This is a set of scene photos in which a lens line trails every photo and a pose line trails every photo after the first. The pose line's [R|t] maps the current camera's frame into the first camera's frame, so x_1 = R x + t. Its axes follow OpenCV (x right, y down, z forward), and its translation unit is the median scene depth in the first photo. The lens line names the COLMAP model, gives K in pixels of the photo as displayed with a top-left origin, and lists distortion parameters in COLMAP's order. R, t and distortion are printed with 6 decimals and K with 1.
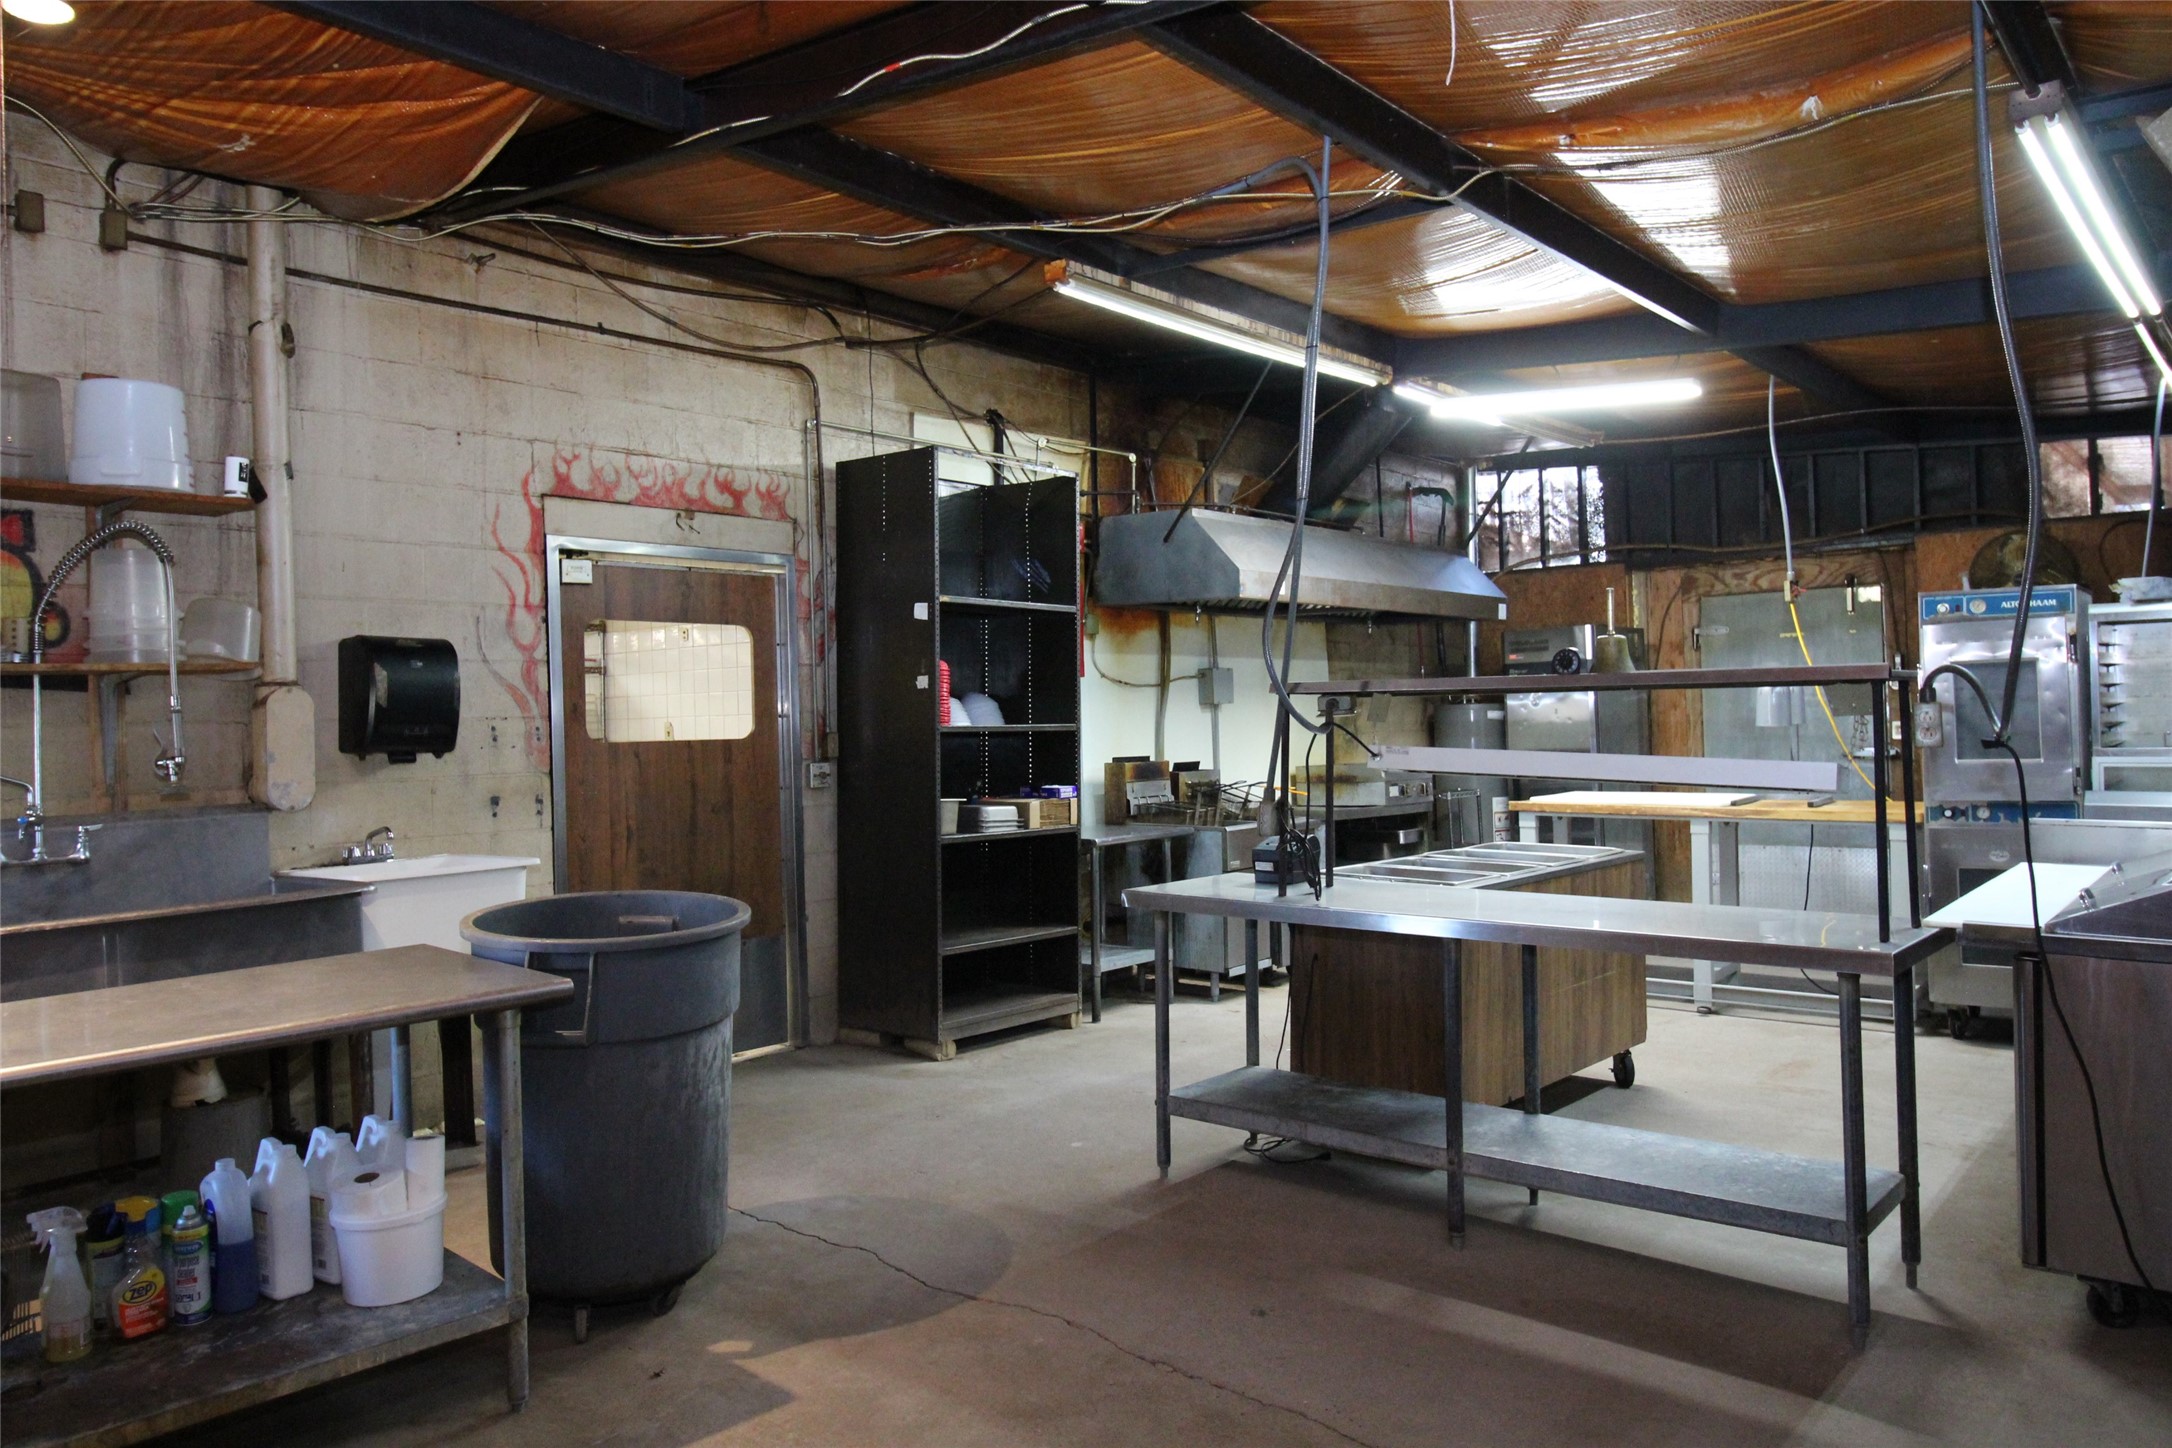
lens RADIAL K [[1541.4, 0, 1047.2], [0, 1541.4, 714.0], [0, 0, 1]] dist [0.004847, -0.003992]
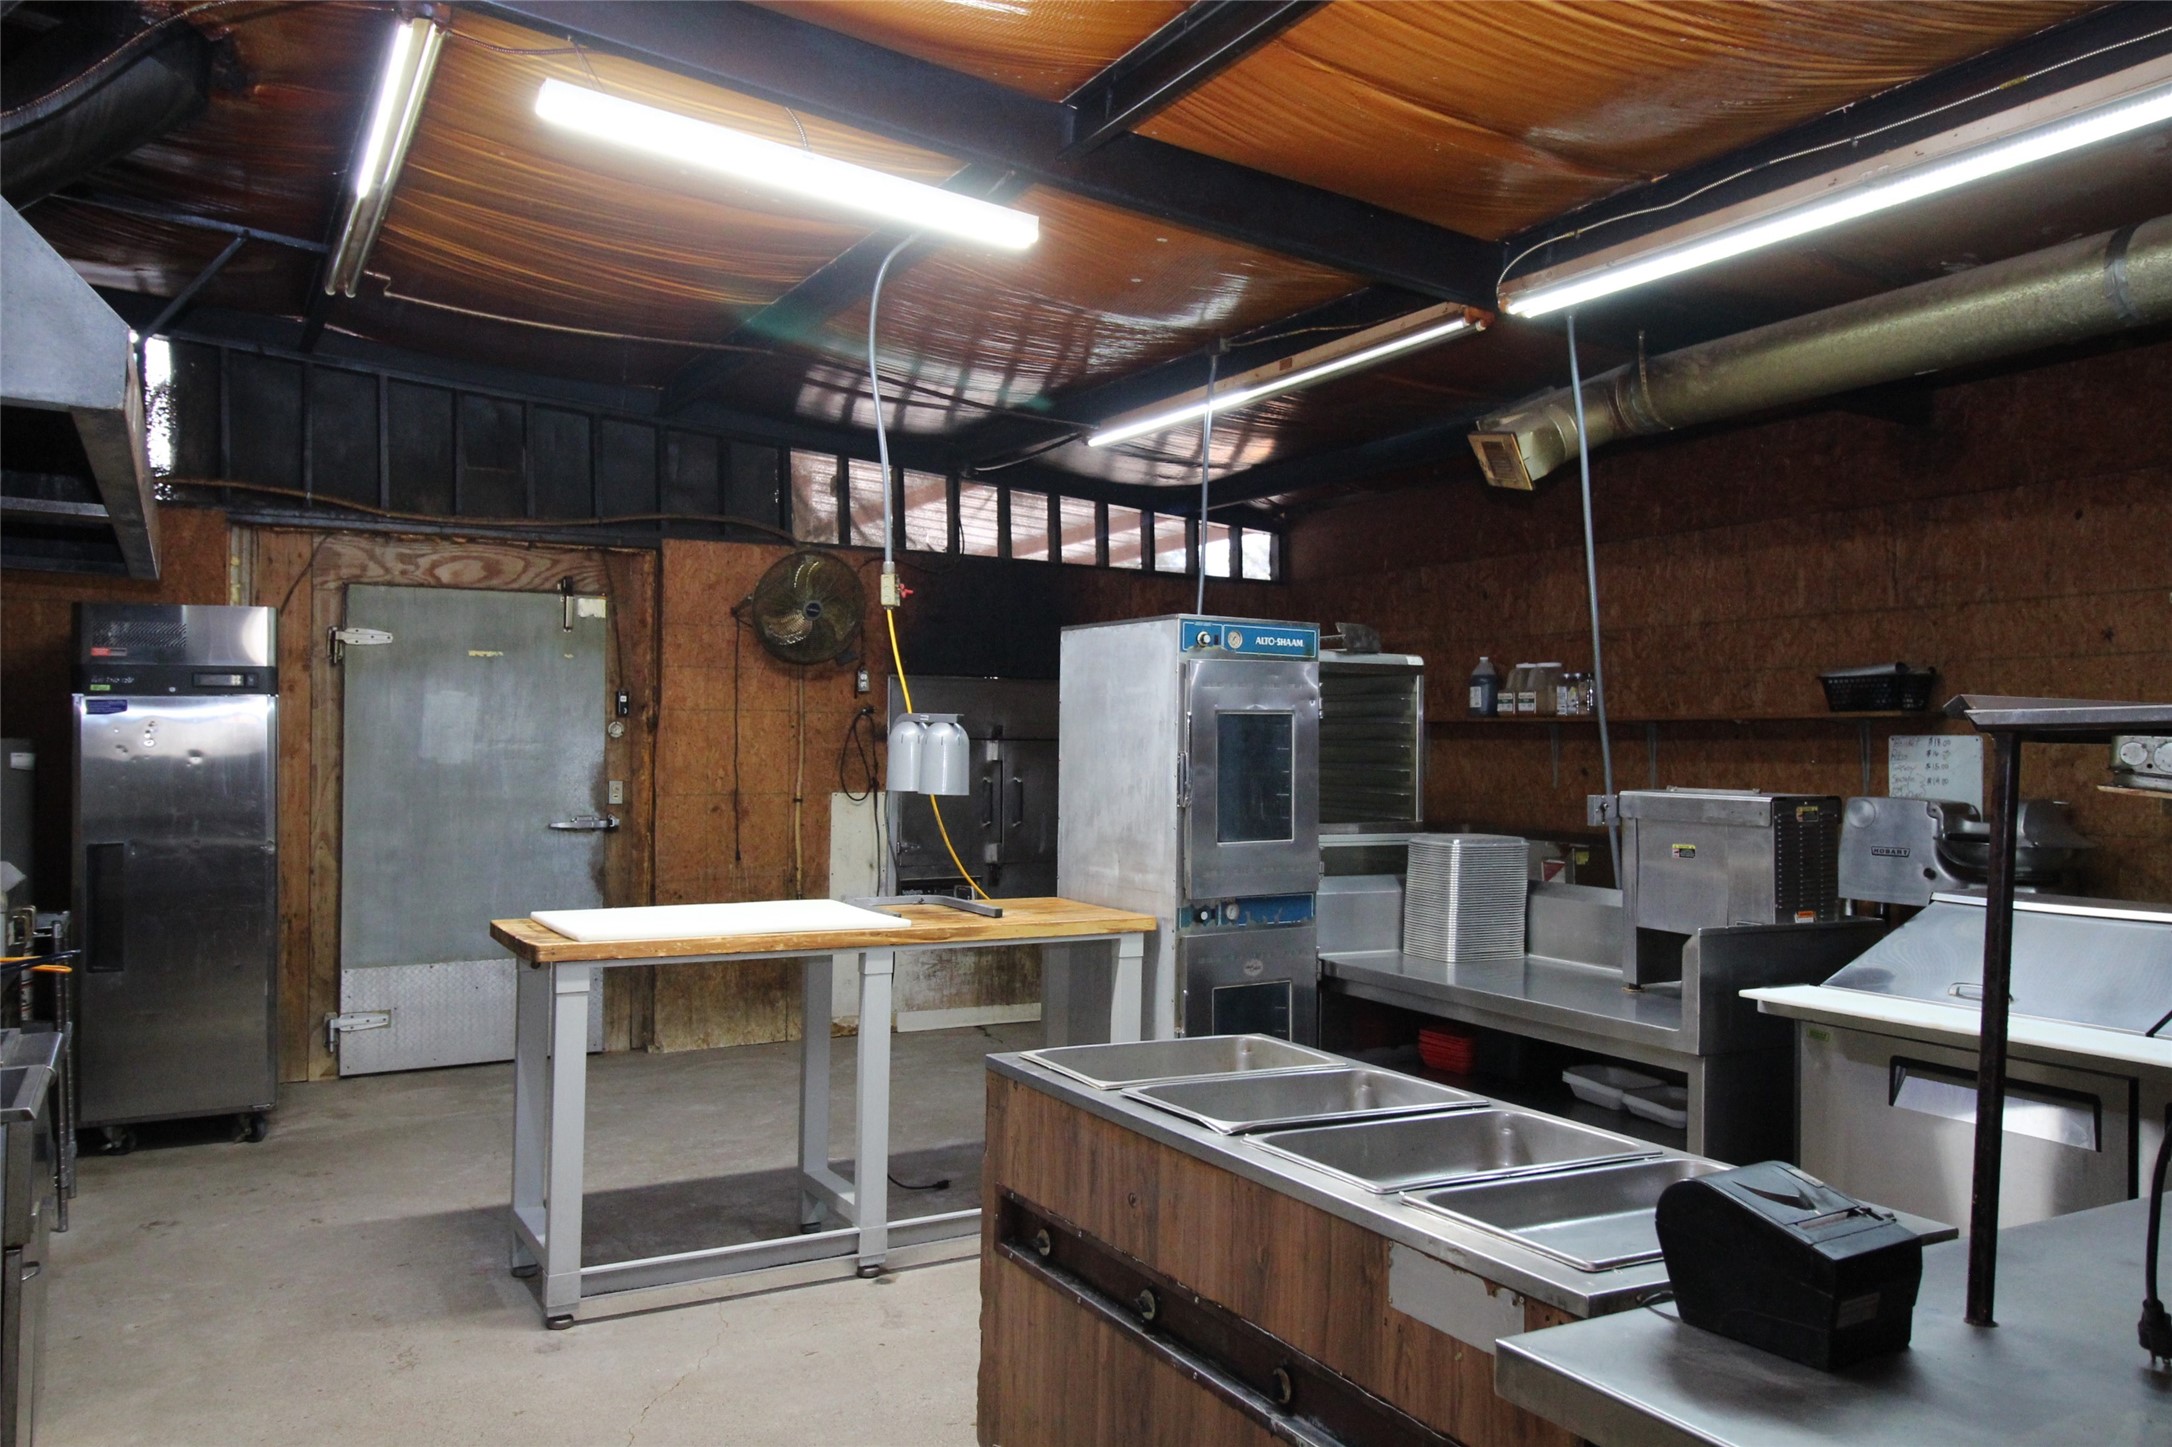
lens RADIAL K [[1586.7, 0, 1092.3], [0, 1586.7, 720.0], [0, 0, 1]] dist [0.007633, 0.001008]
pose [[0.326287, 0.043480, 0.944270, -0.099432], [-0.018461, 0.999044, -0.039623, 0.001317], [-0.945090, -0.004503, 0.326778, 0.516247]]
